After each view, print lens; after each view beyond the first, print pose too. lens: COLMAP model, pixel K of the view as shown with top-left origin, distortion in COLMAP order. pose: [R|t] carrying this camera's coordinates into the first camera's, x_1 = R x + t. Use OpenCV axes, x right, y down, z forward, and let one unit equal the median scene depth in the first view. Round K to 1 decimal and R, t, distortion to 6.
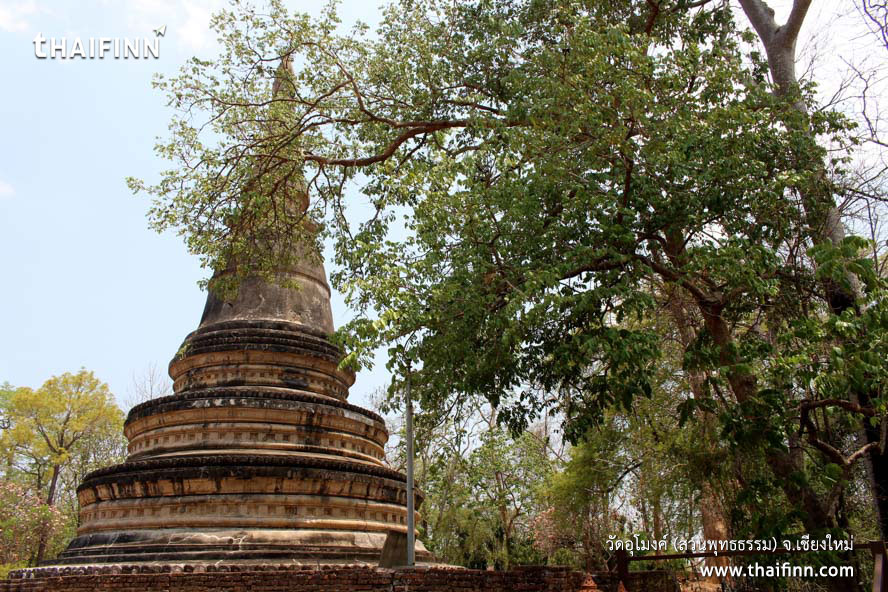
lens RADIAL K [[737.0, 0, 444.0], [0, 737.0, 296.0], [0, 0, 1]] dist [-0.165346, 0.141873]
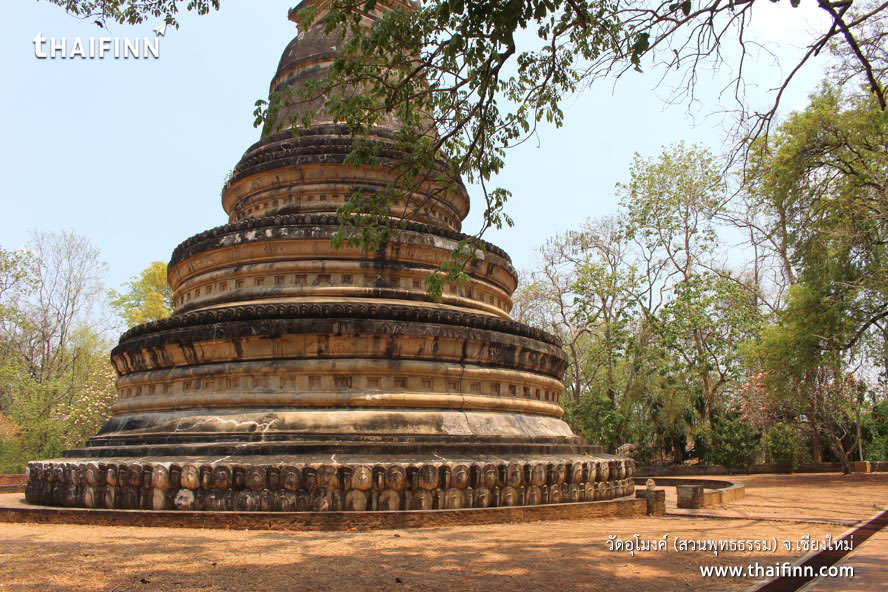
lens RADIAL K [[737.0, 0, 444.0], [0, 737.0, 296.0], [0, 0, 1]] dist [-0.165346, 0.141873]
pose [[0.959540, -0.044177, -0.278086, 0.067390], [0.091159, 0.983164, 0.158360, 0.111041], [0.266409, -0.177302, 0.947412, 0.367294]]
